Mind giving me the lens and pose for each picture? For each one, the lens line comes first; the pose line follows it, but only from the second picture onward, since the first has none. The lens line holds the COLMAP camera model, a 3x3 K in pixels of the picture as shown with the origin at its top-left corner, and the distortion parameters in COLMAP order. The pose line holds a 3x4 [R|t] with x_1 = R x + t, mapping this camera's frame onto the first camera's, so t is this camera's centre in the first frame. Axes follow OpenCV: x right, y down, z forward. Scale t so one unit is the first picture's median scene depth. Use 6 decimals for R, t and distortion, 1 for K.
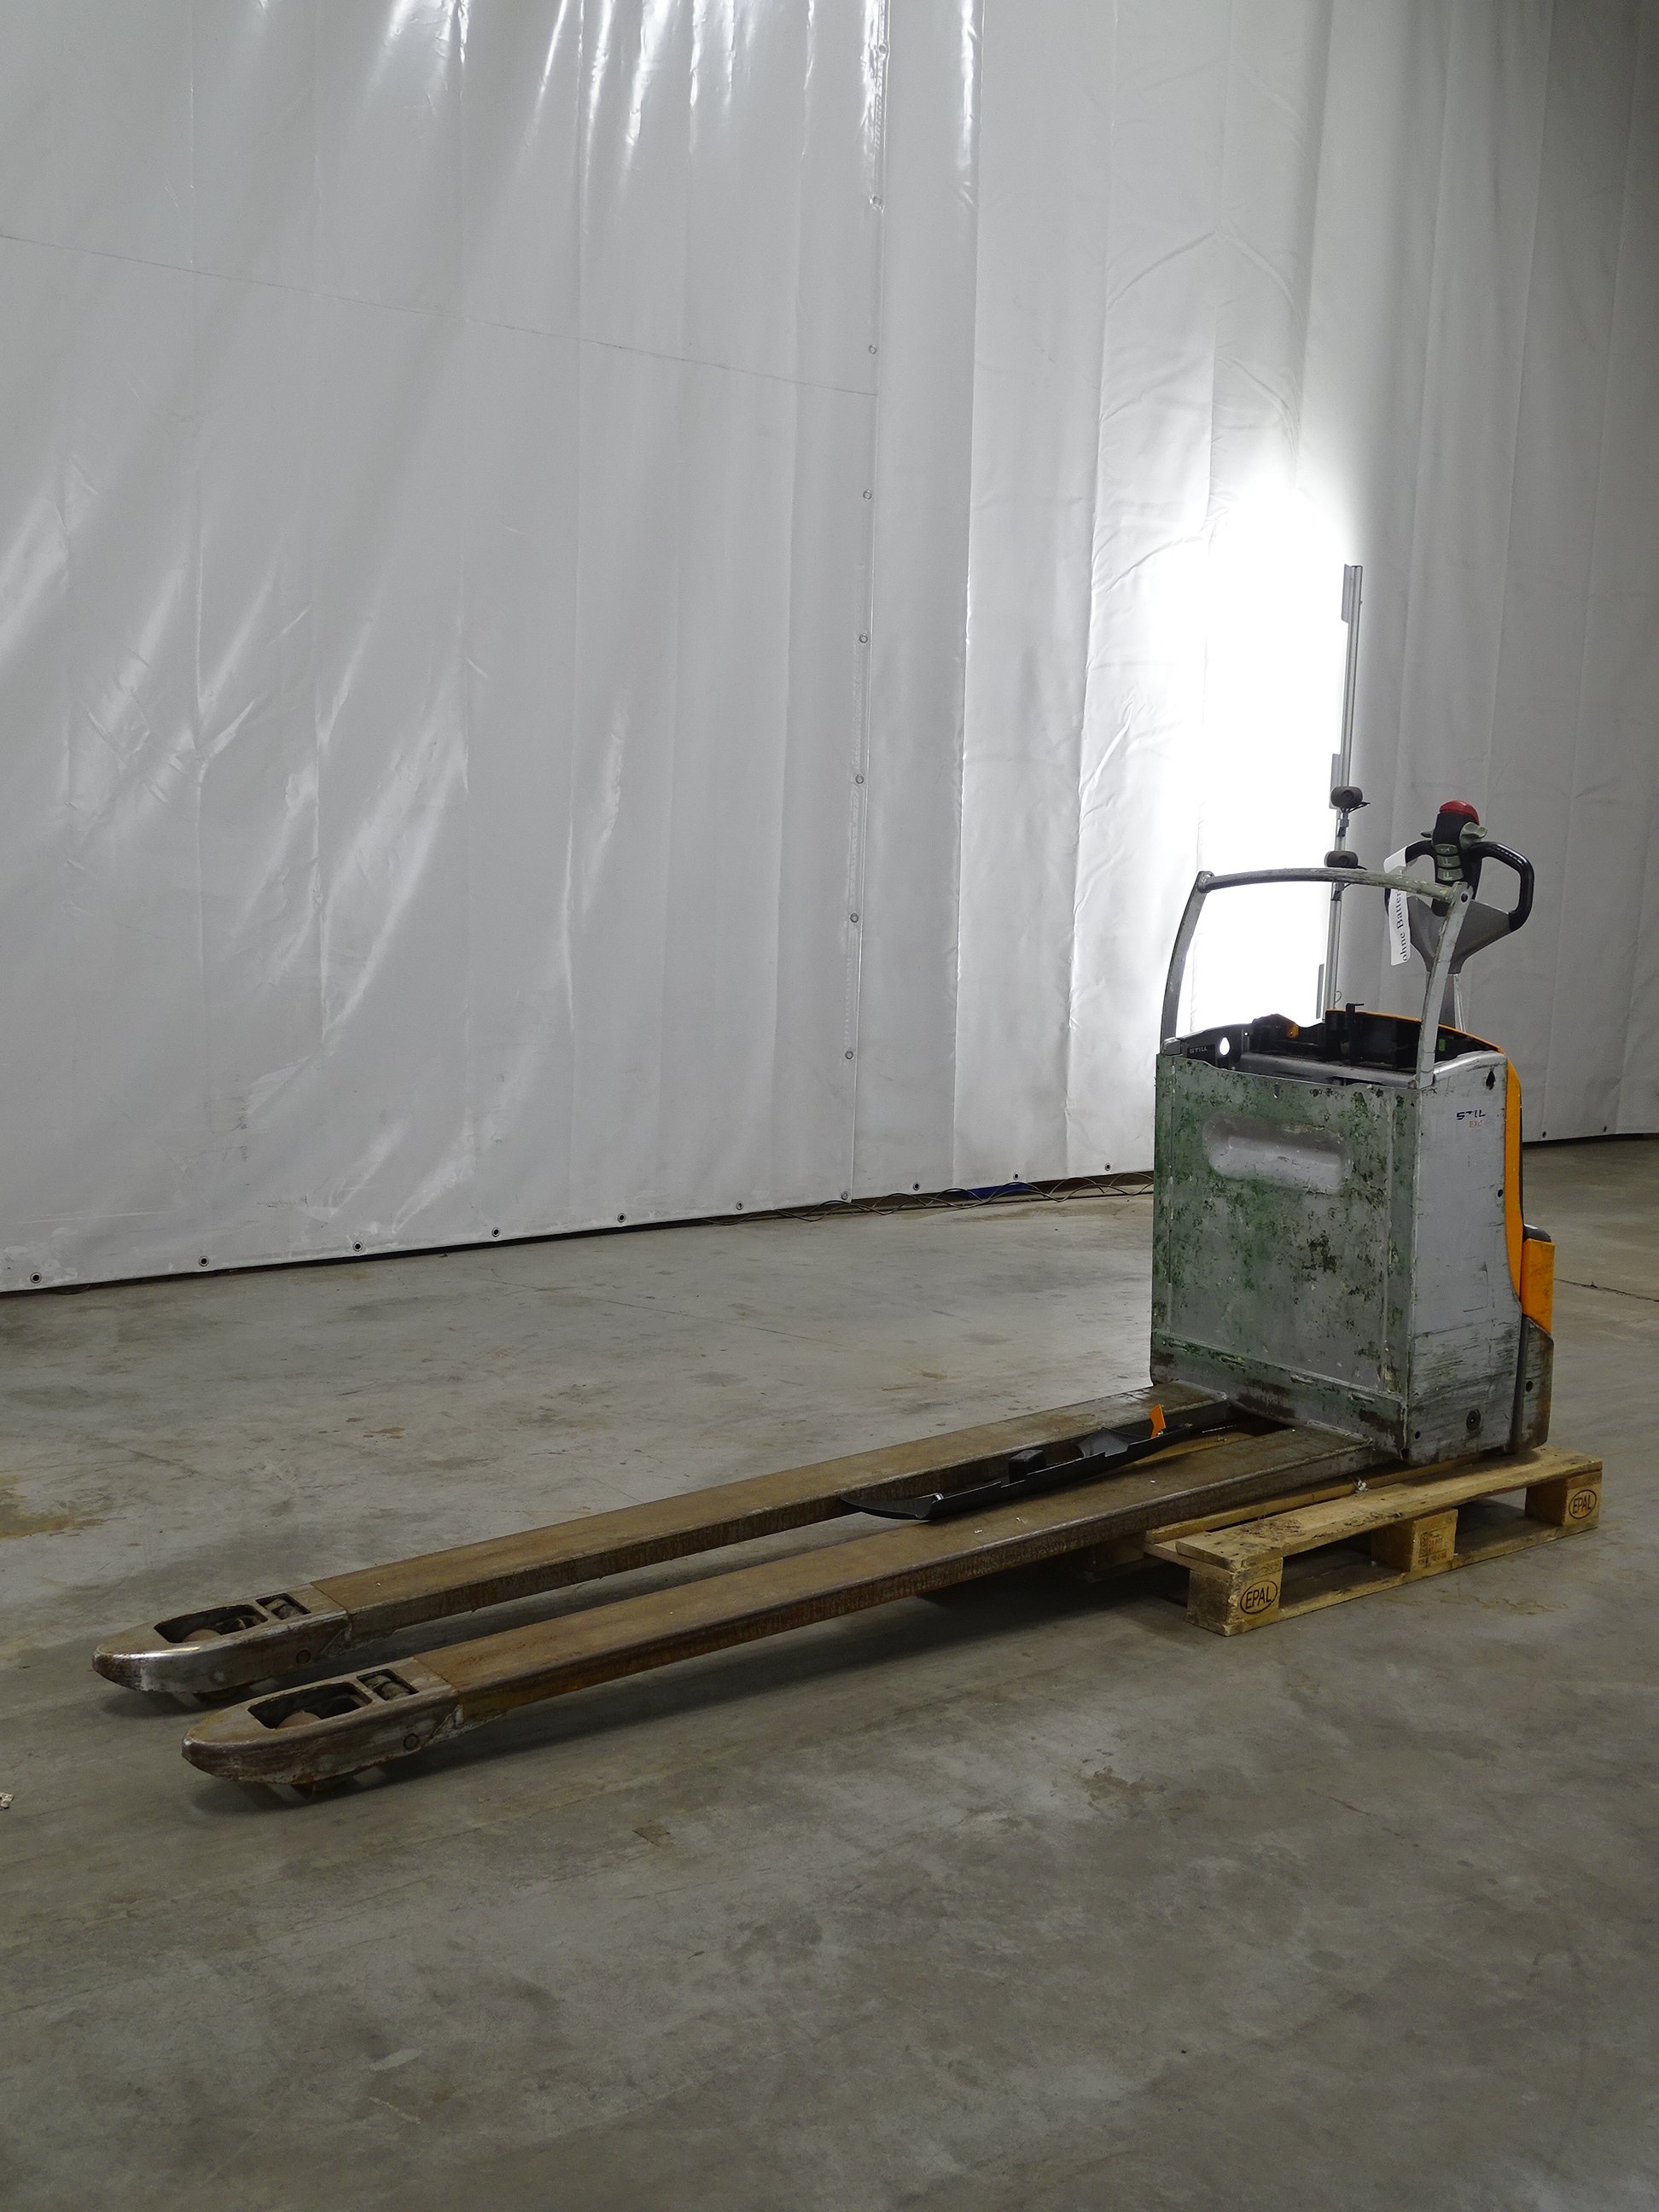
lens RADIAL K [[2220.6, 0, 829.1], [0, 2220.6, 1083.3], [0, 0, 1]] dist [0.018876, 0.000000]
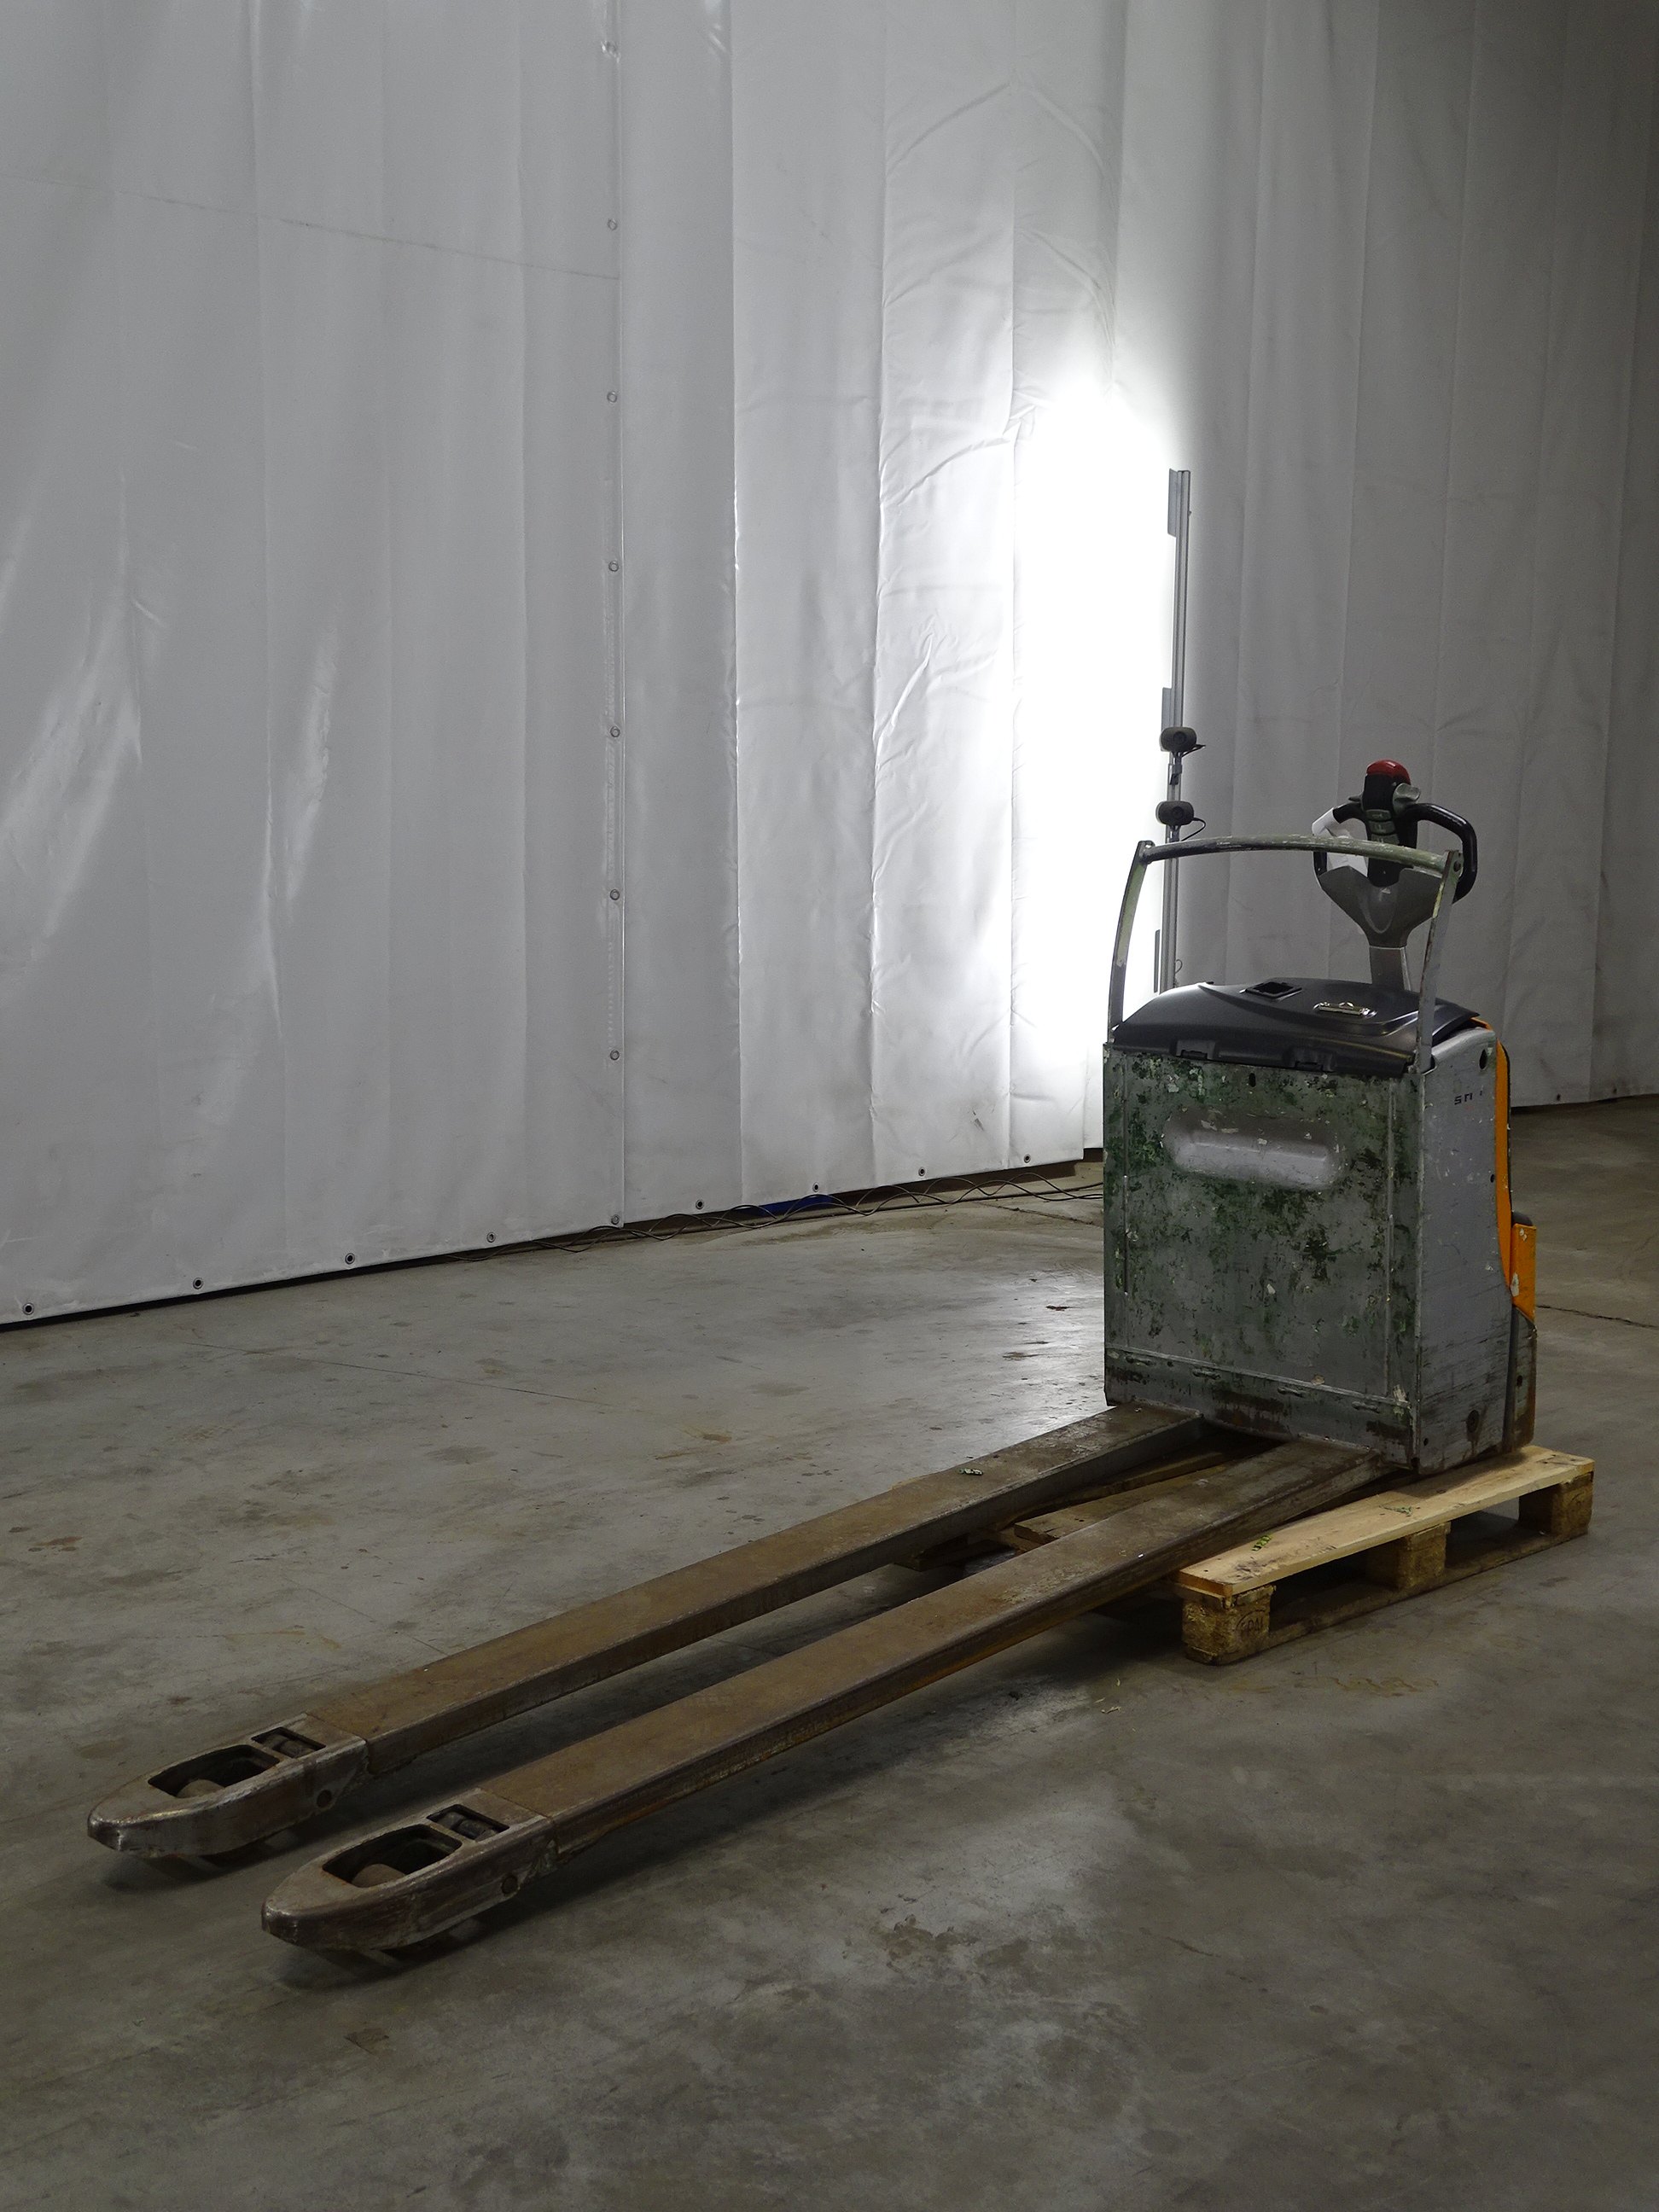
lens RADIAL K [[2564.8, 0, 838.5], [0, 2564.8, 1091.0], [0, 0, 1]] dist [0.036317, 0.000000]
pose [[0.995826, -0.034453, 0.084523, 0.012525], [0.033268, 0.999328, 0.015395, -0.013070], [-0.084996, -0.012519, 0.996303, 0.010254]]
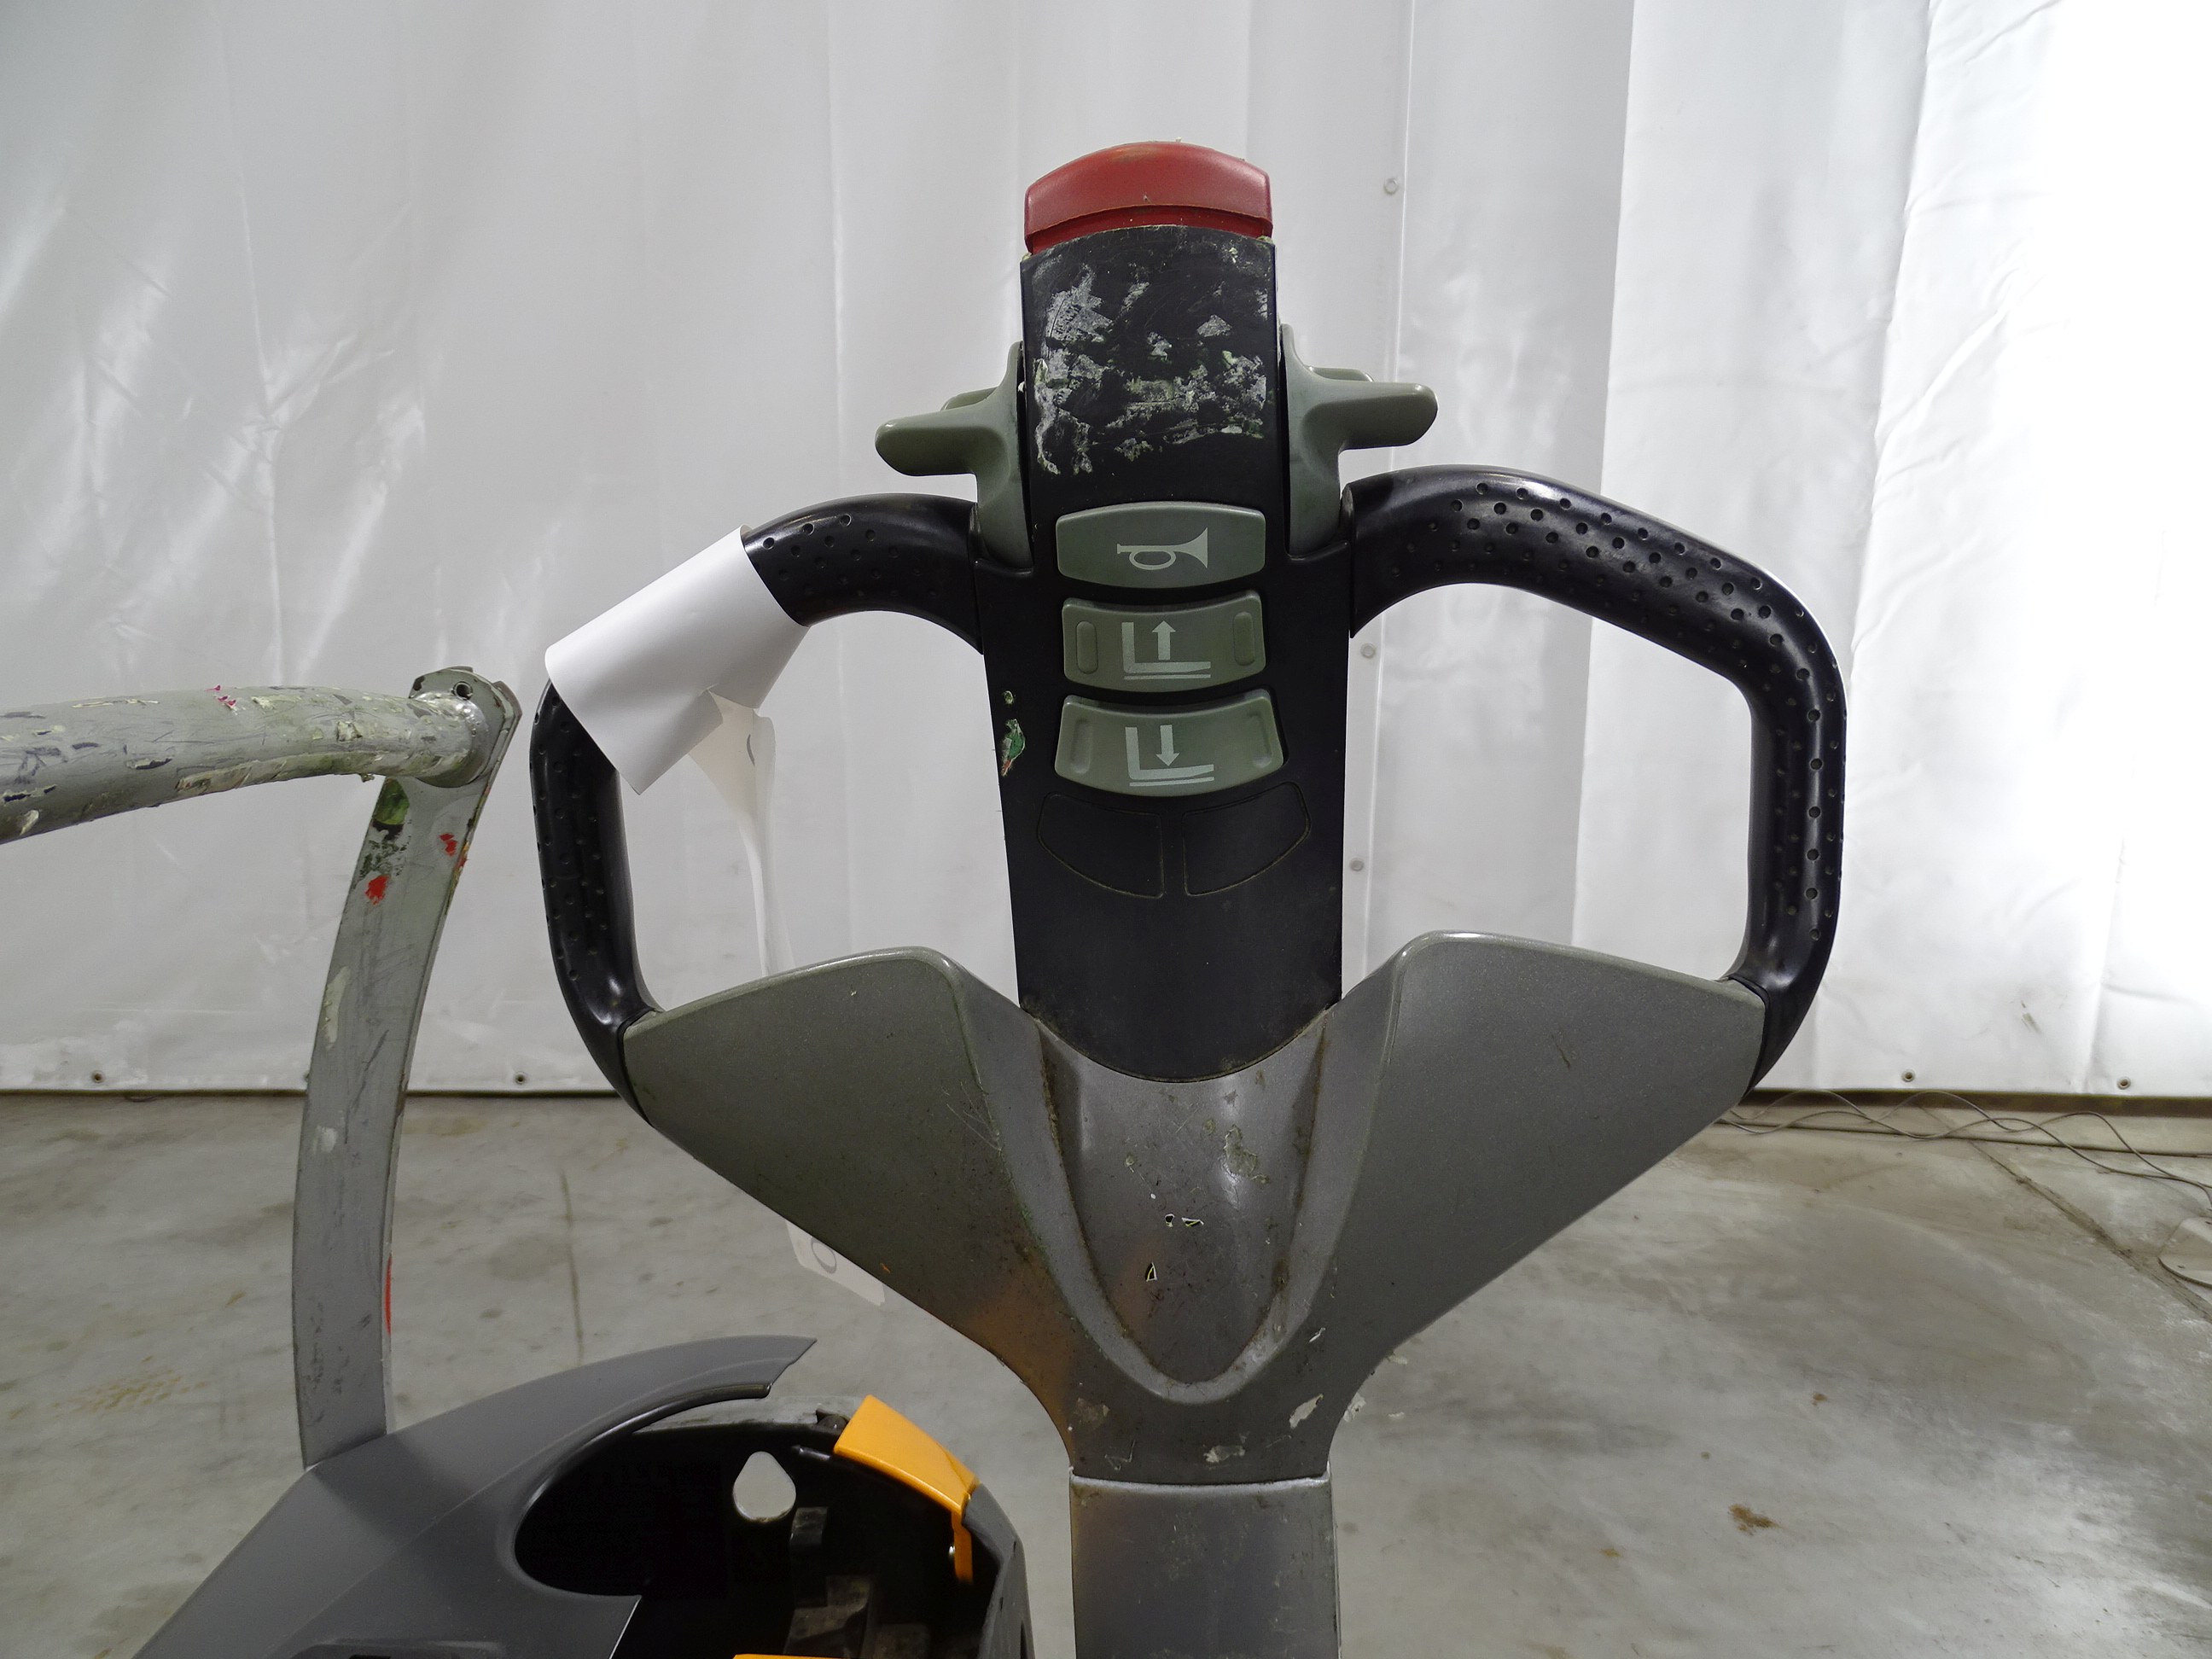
lens RADIAL K [[1625.5, 0, 1083.8], [0, 1625.5, 845.9], [0, 0, 1]] dist [0.021374, -0.022353]
pose [[0.794595, 0.102048, -0.598503, 0.259834], [-0.054647, 0.993793, 0.096895, -0.068884], [0.604676, -0.044285, 0.795240, 0.658642]]
